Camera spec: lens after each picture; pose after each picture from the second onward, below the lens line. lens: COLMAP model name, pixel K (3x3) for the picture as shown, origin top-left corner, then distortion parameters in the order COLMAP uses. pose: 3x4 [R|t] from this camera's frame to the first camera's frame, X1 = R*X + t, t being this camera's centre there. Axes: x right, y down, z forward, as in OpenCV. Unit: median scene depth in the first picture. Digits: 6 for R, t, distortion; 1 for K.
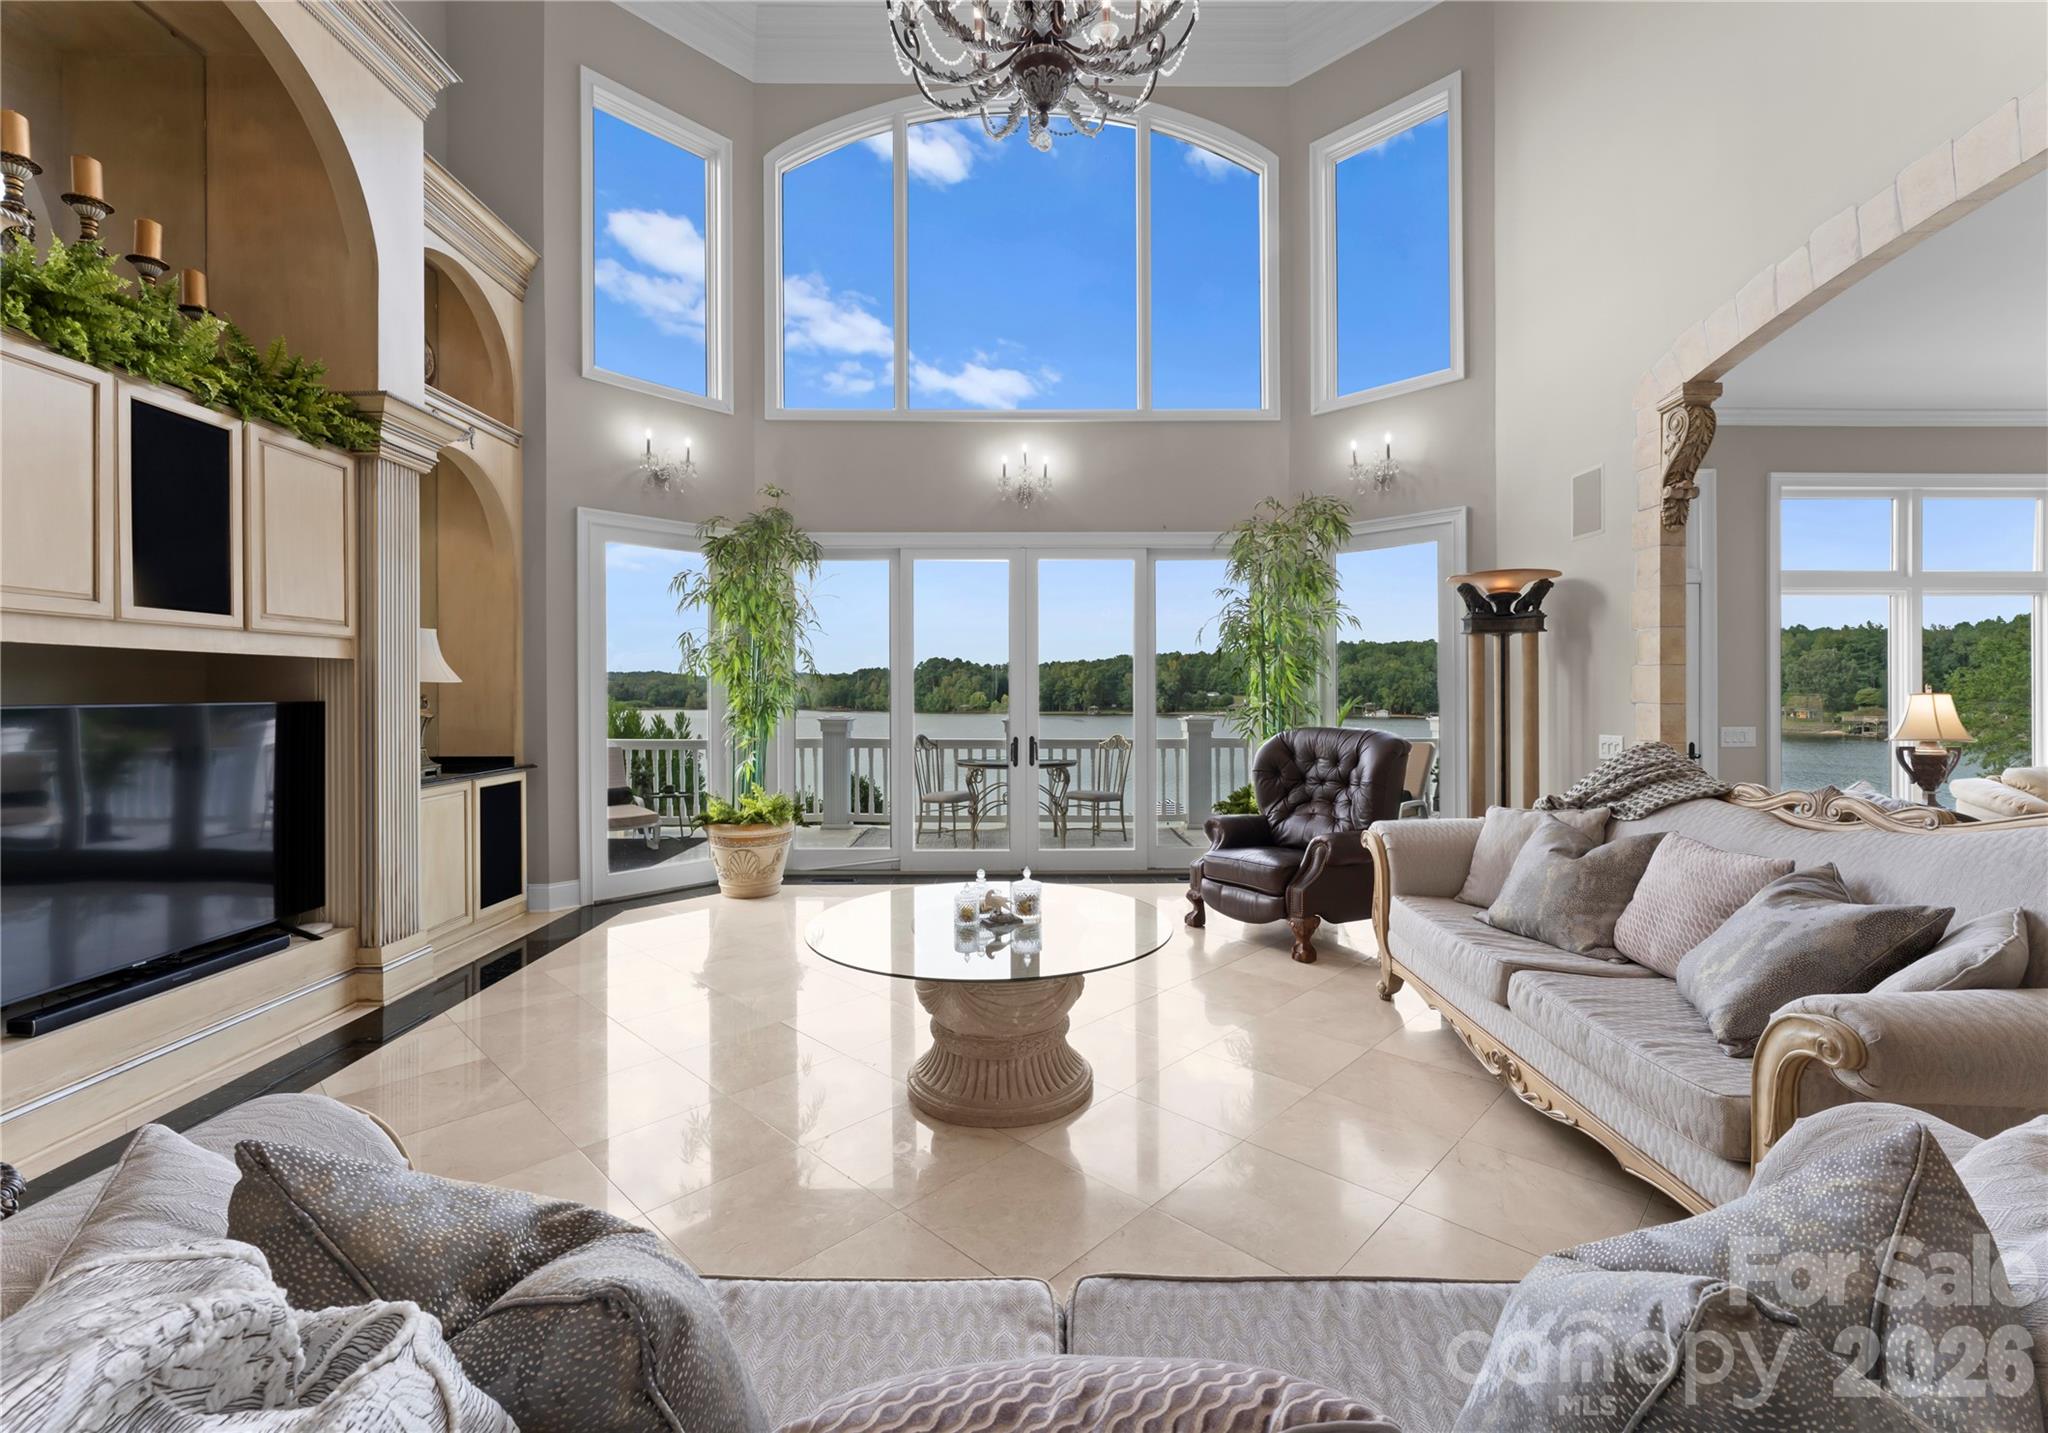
lens RADIAL K [[868.6, 0, 1035.0], [0, 868.6, 693.3], [0, 0, 1]] dist [-0.002078, -0.000239]
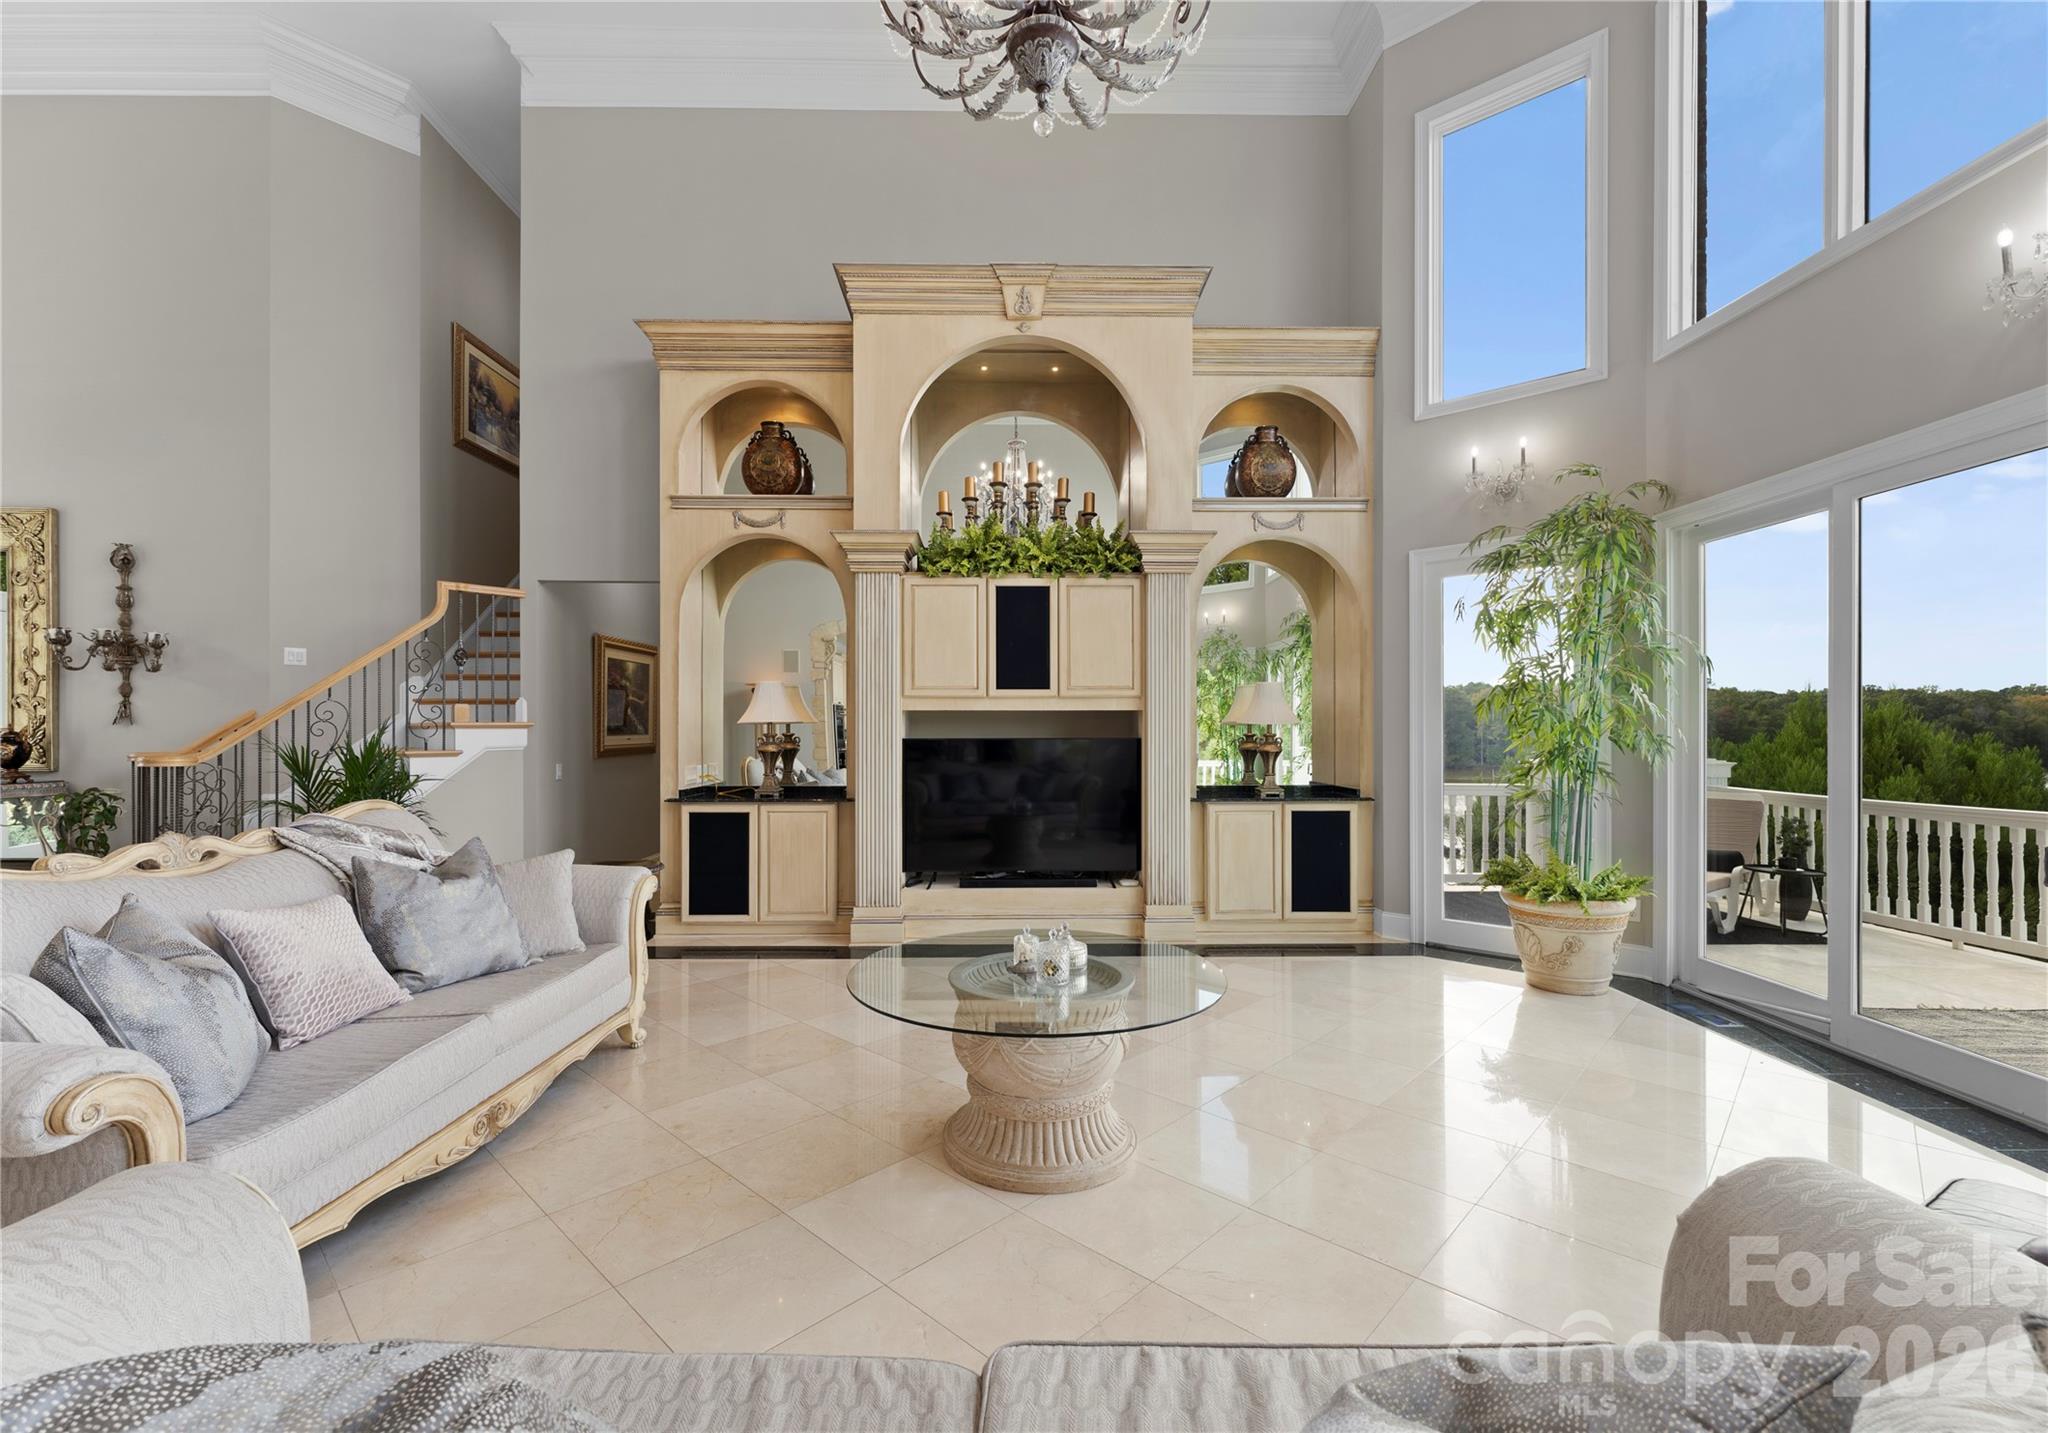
lens RADIAL K [[867.1, 0, 1010.0], [0, 867.1, 733.1], [0, 0, 1]] dist [0.000613, 0.000450]
pose [[-0.007218, 0.006017, -0.999956, 0.522072], [-0.000699, 0.999982, 0.006022, -0.006114], [0.999974, 0.000743, -0.007214, 0.558741]]
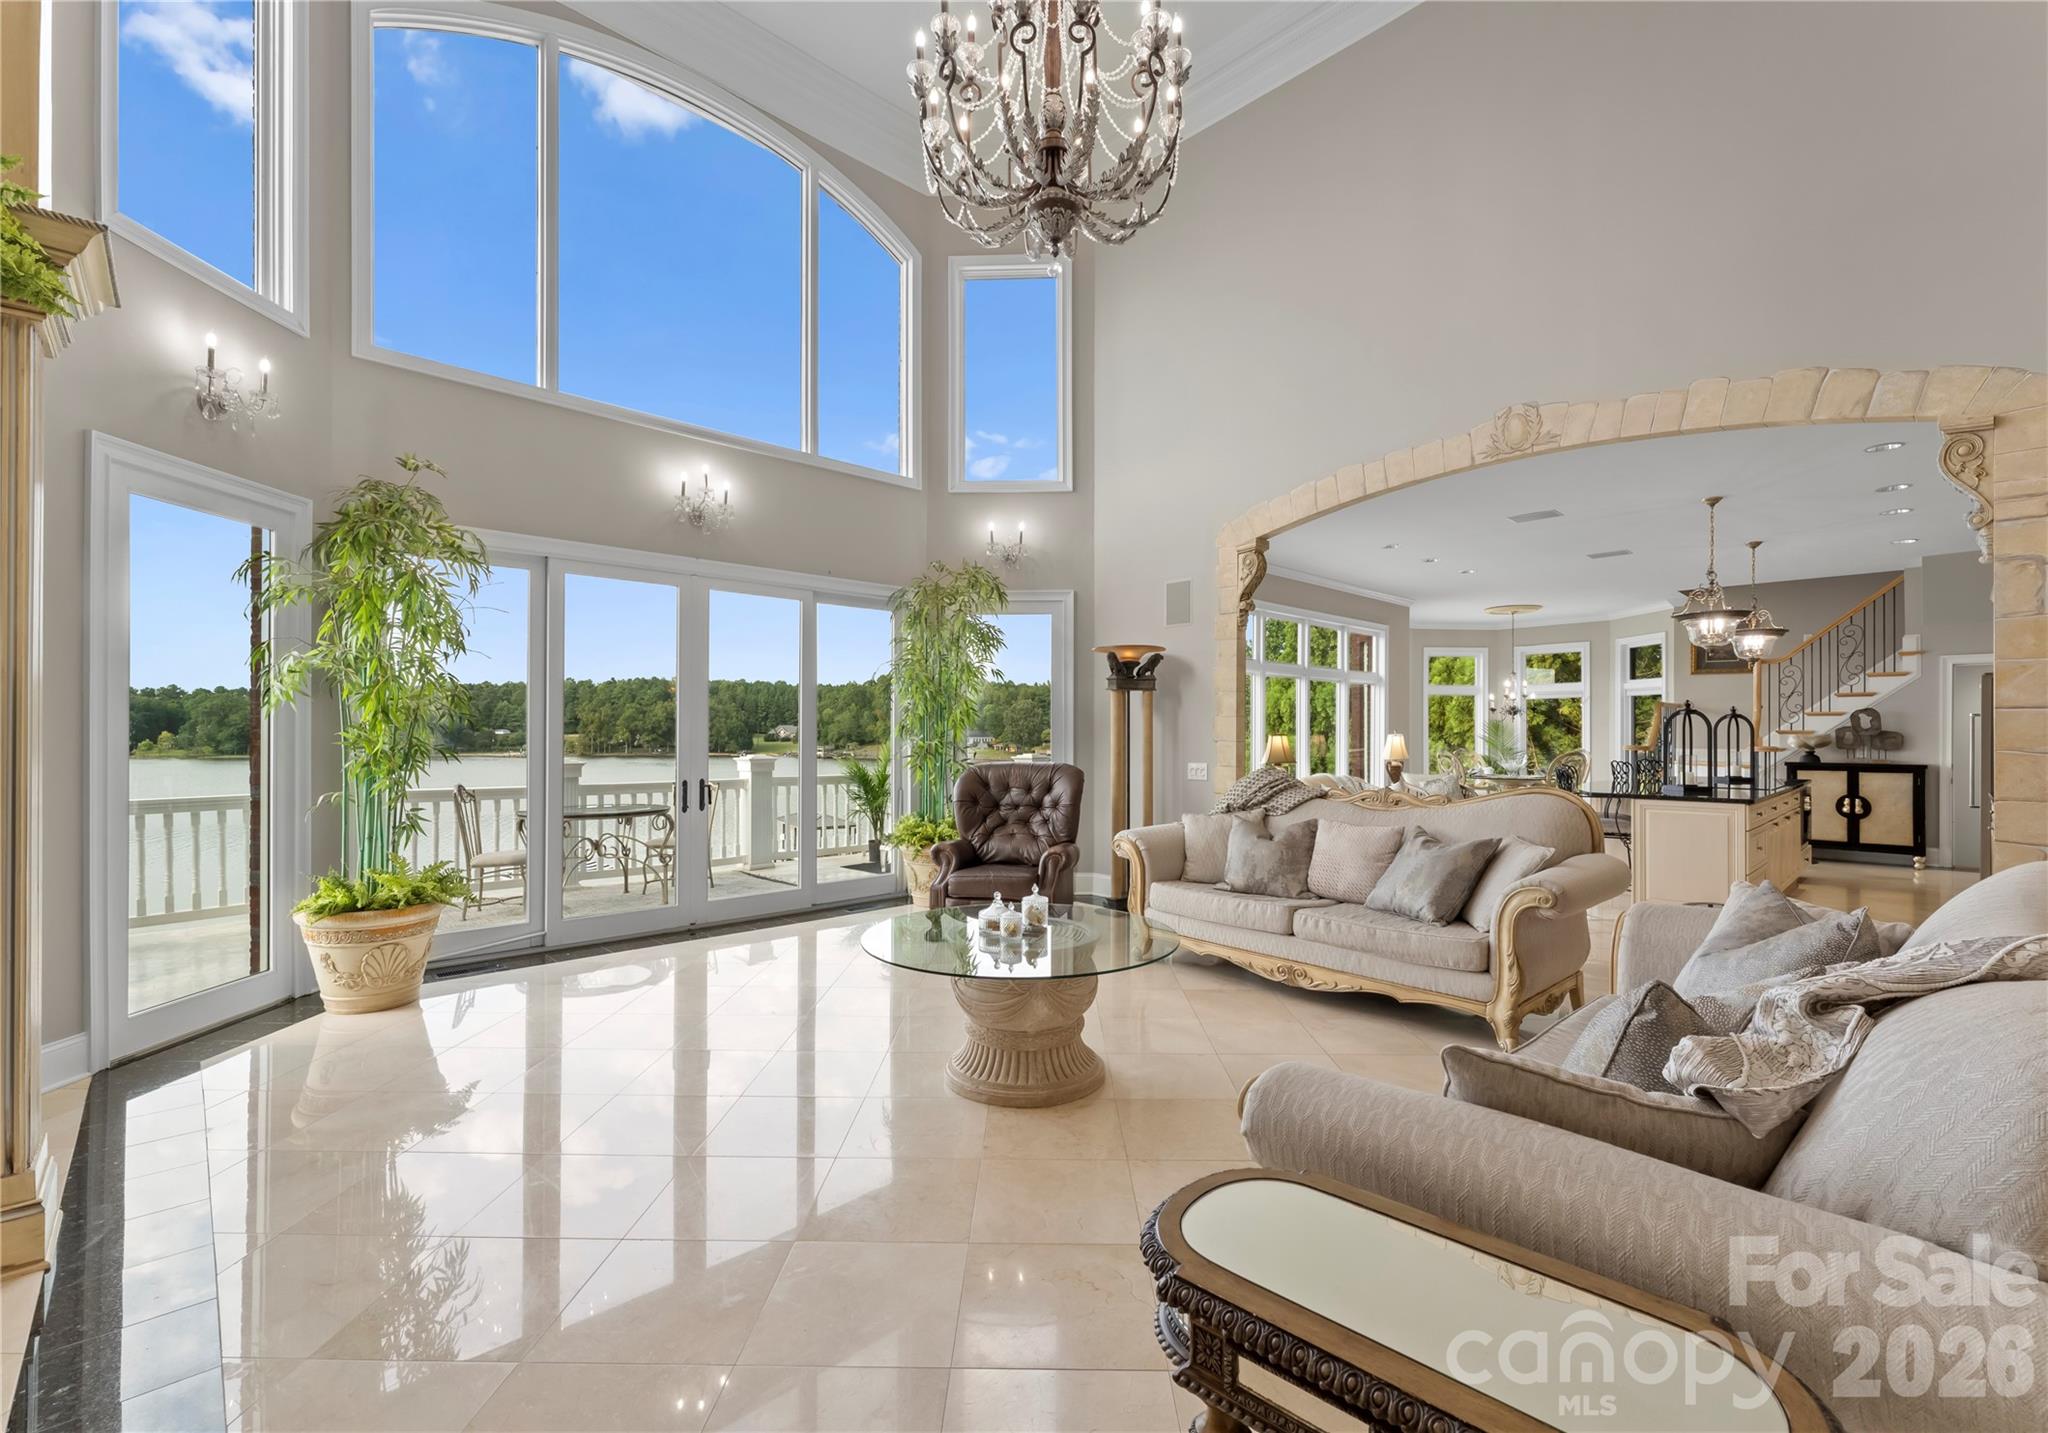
lens RADIAL K [[880.3, 0, 1040.9], [0, 880.3, 729.8], [0, 0, 1]] dist [0.000532, -0.000072]
pose [[0.729715, 0.005871, 0.683726, -0.468114], [-0.004275, 0.999983, -0.004024, -0.001056], [-0.683738, 0.000014, 0.729728, 0.076962]]
